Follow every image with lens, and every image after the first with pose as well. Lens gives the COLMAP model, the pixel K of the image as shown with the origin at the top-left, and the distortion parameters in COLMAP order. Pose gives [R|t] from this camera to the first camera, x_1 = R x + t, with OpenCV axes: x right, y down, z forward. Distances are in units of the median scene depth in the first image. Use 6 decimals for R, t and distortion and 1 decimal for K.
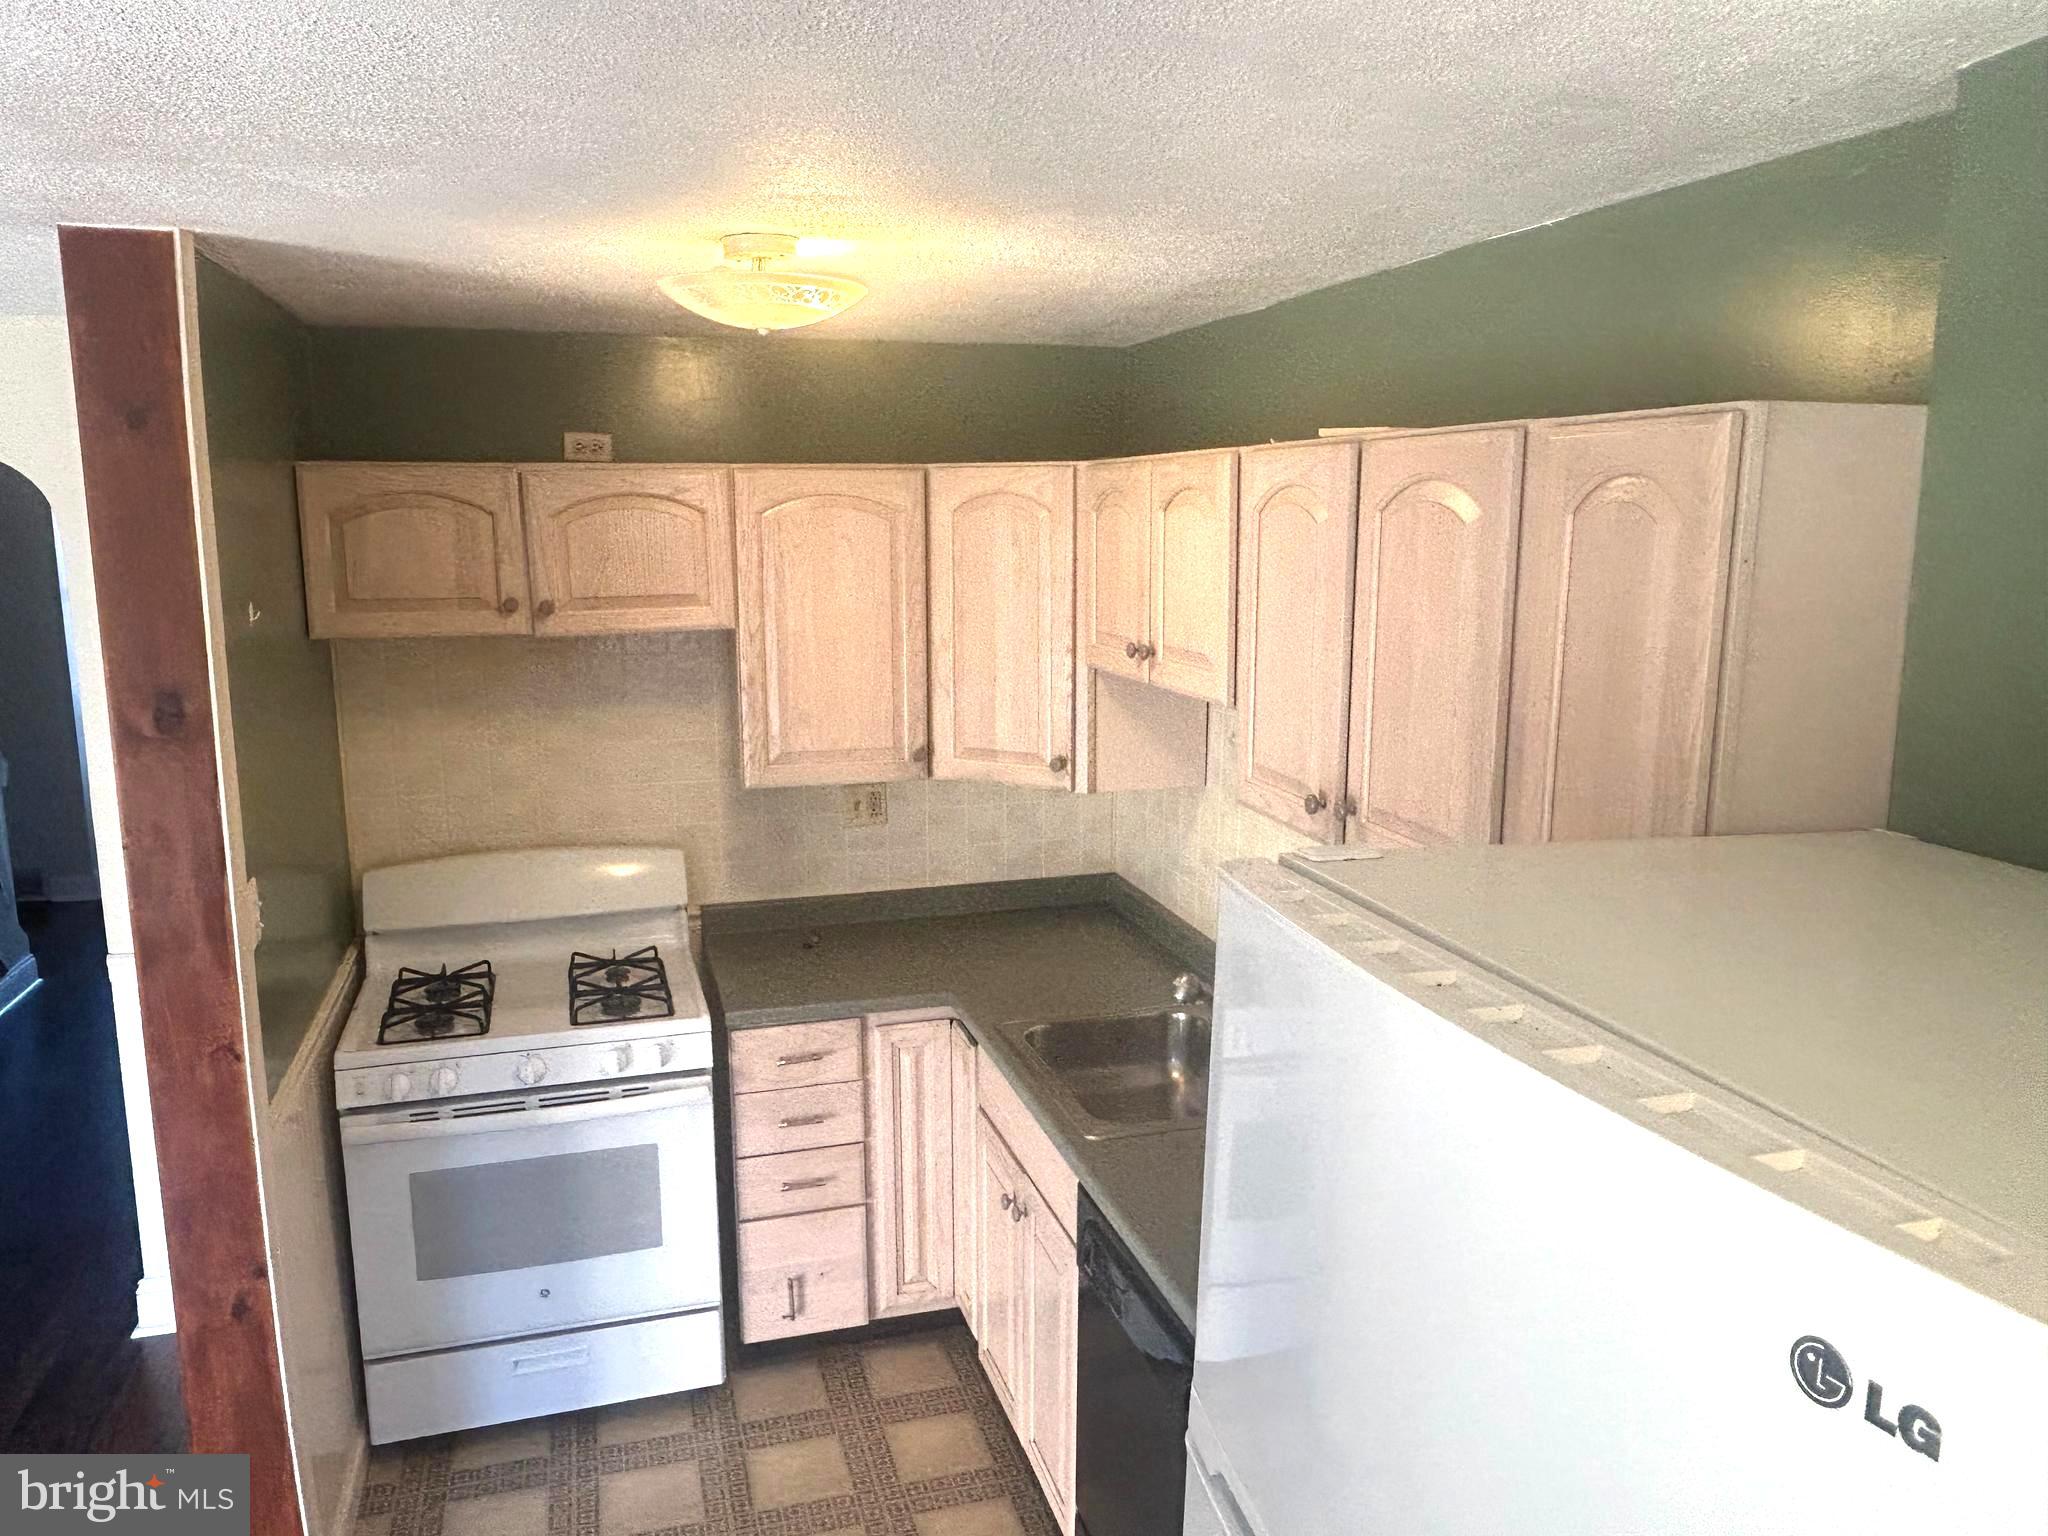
lens RADIAL K [[1446.6, 0, 1024.3], [0, 1446.6, 764.7], [0, 0, 1]] dist [-0.008384, -0.005746]
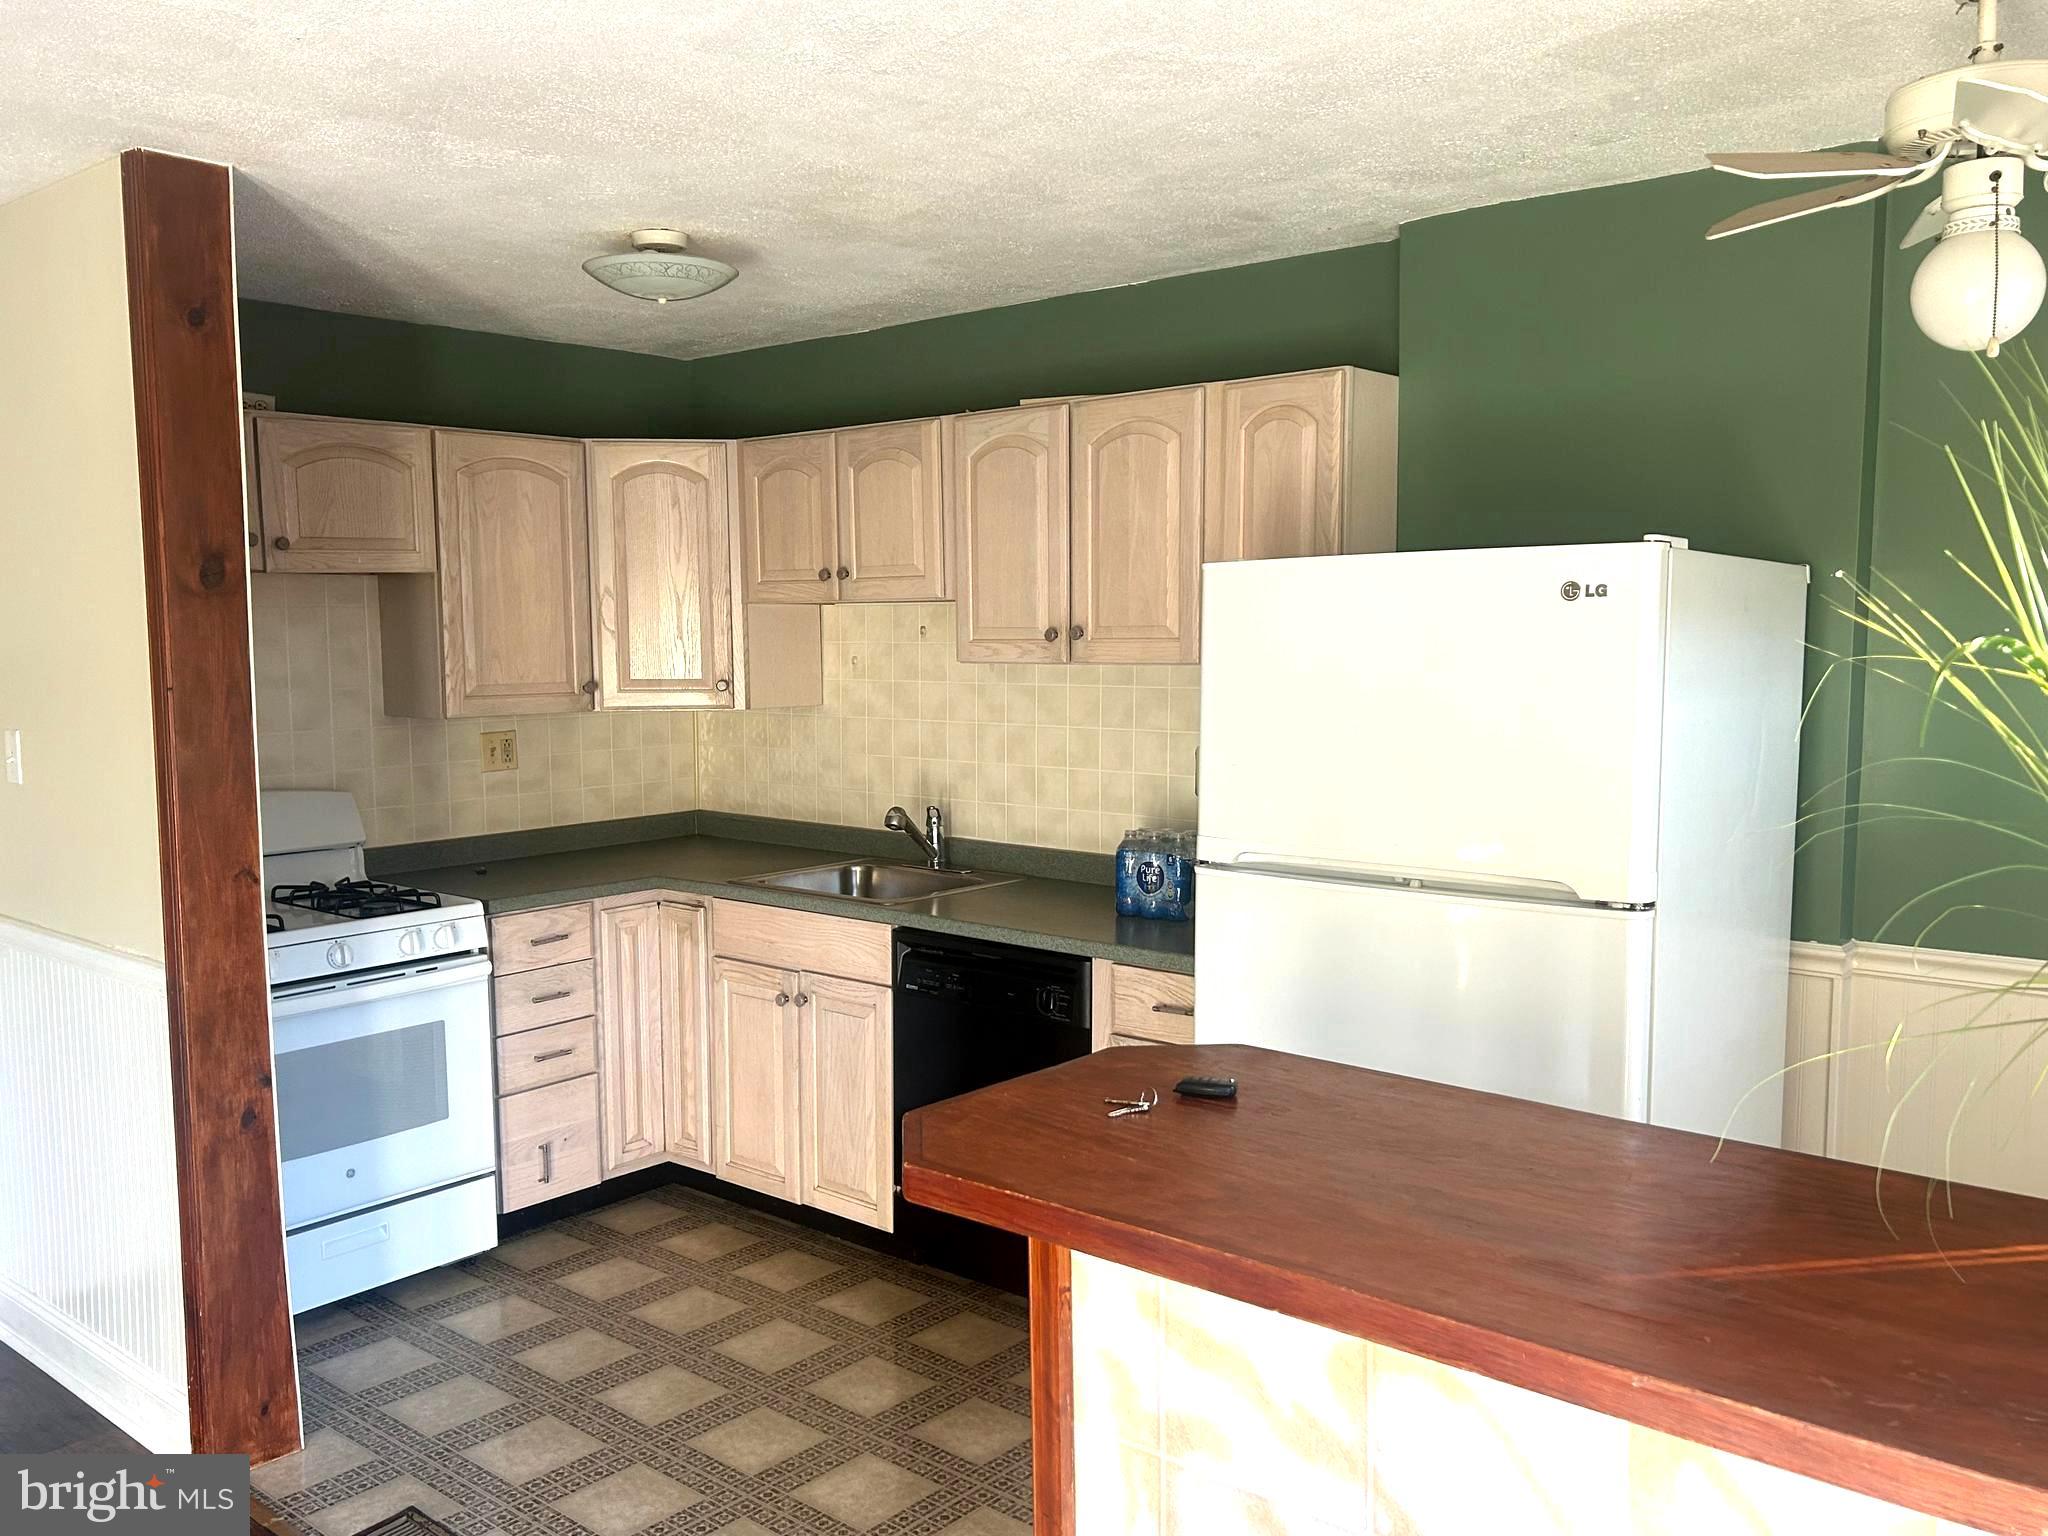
lens RADIAL K [[1651.7, 0, 1028.4], [0, 1651.7, 774.5], [0, 0, 1]] dist [0.058051, -0.058453]
pose [[0.841789, -0.056419, 0.536851, -0.524336], [0.102718, 0.993093, -0.056696, 0.183930], [-0.529944, 0.102870, 0.841770, -0.314541]]
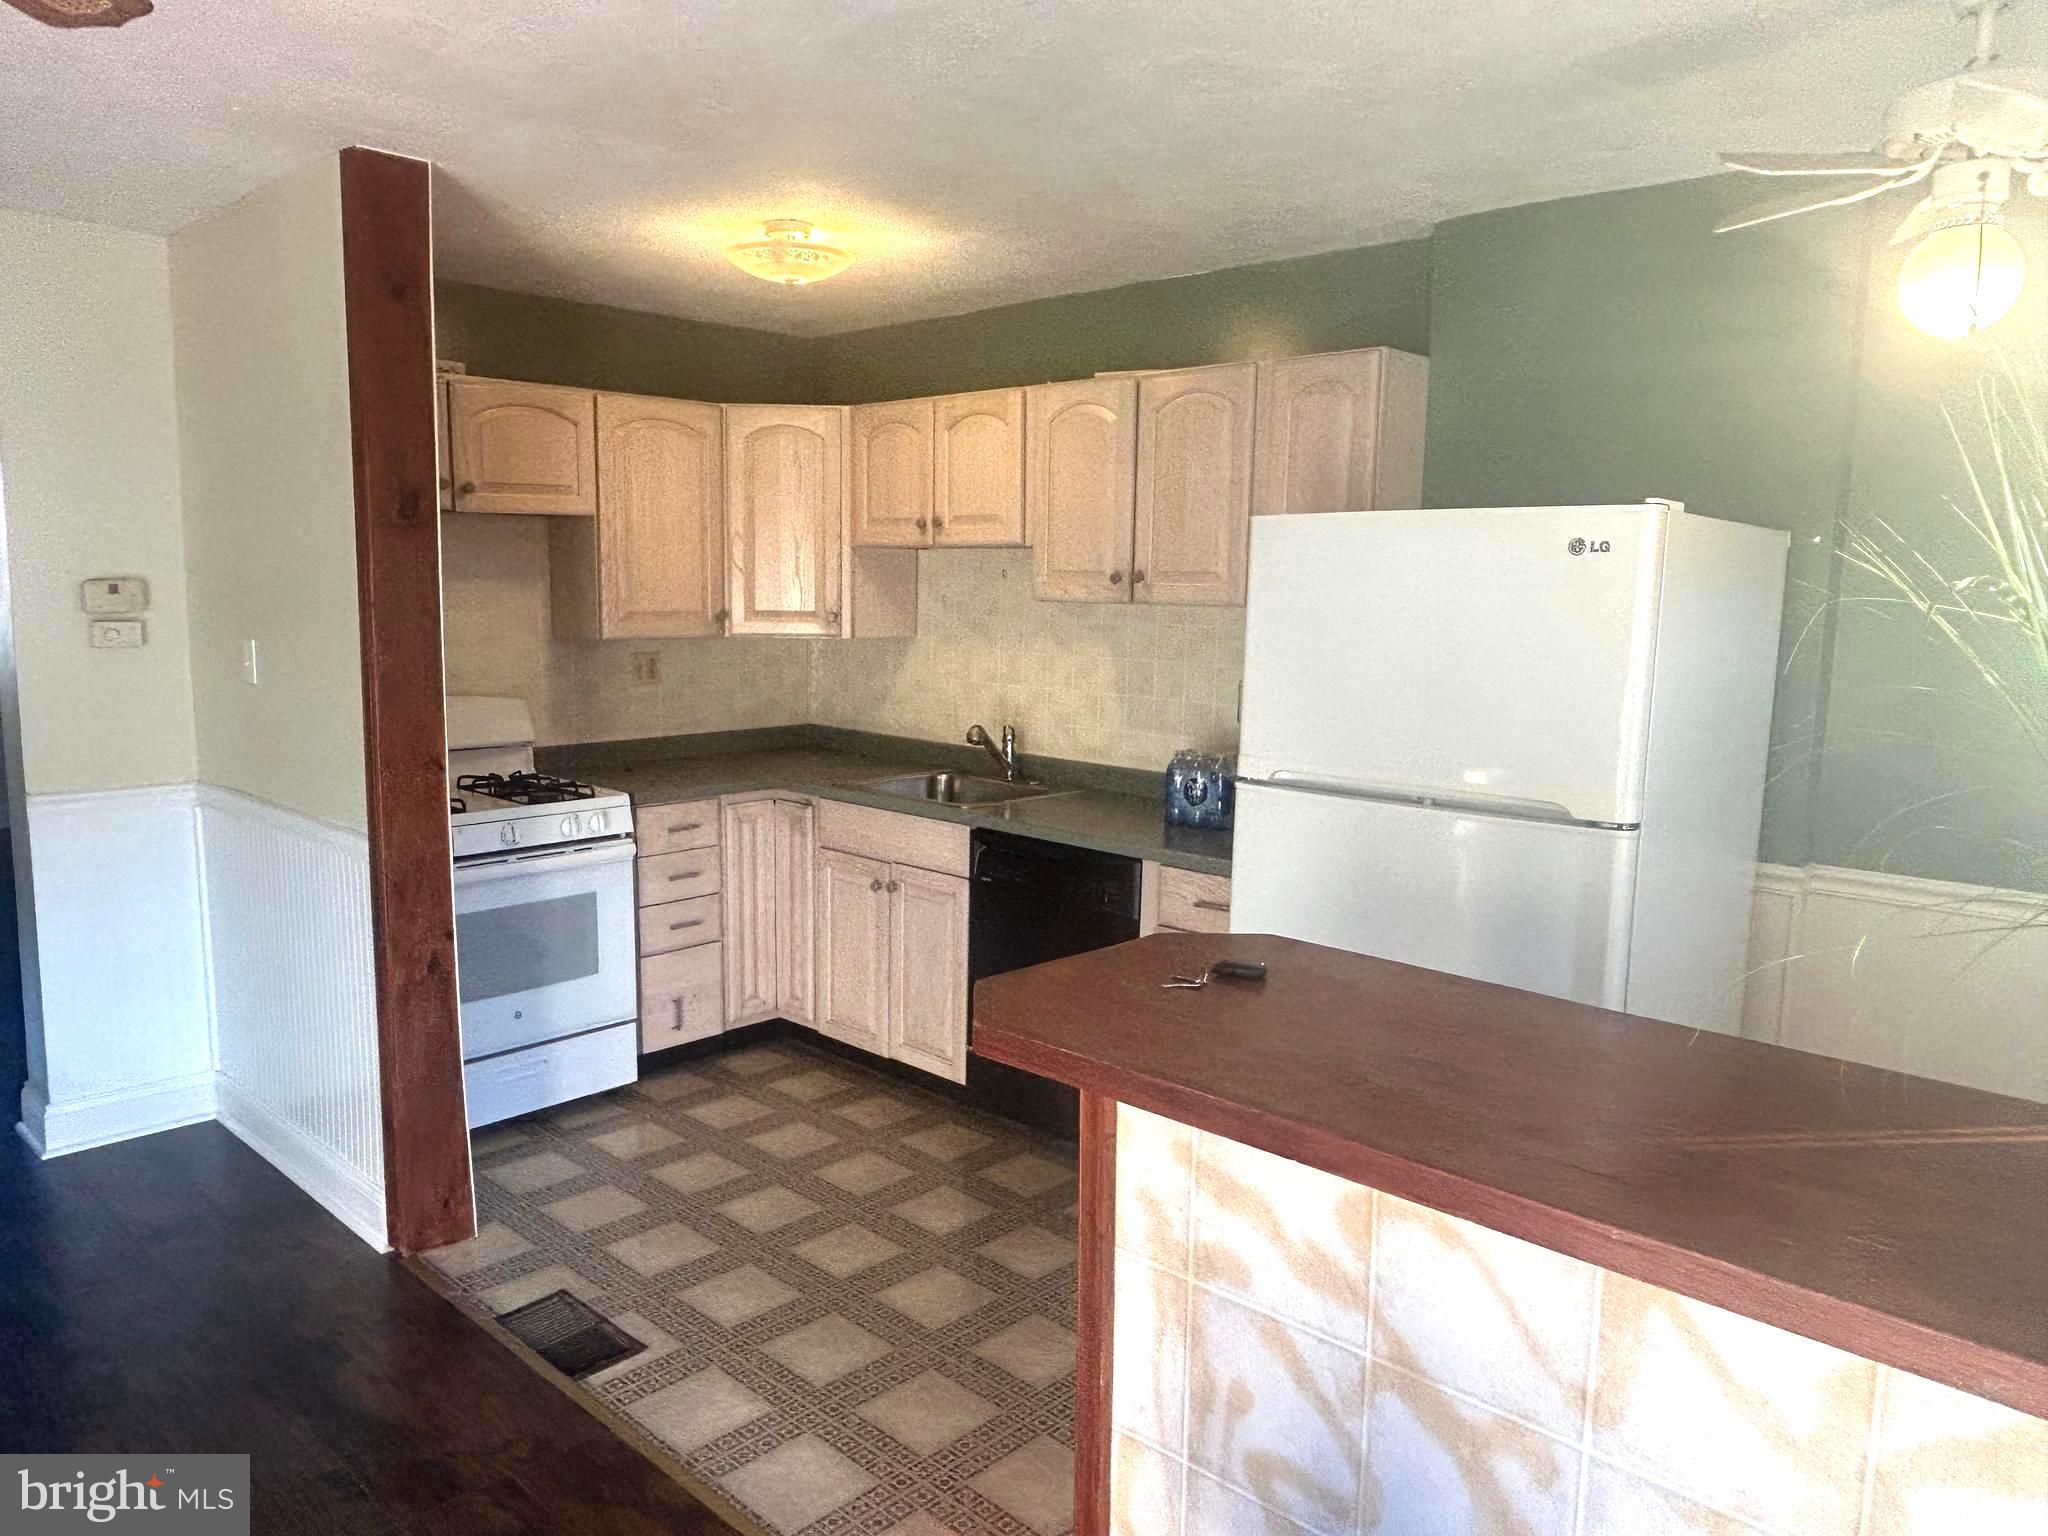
lens RADIAL K [[1408.5, 0, 1019.8], [0, 1408.5, 762.9], [0, 0, 1]] dist [0.006887, -0.005989]
pose [[0.869234, -0.052690, 0.491585, -0.517646], [0.071860, 0.997211, -0.020181, 0.188587], [-0.489151, 0.052867, 0.870596, -0.302602]]
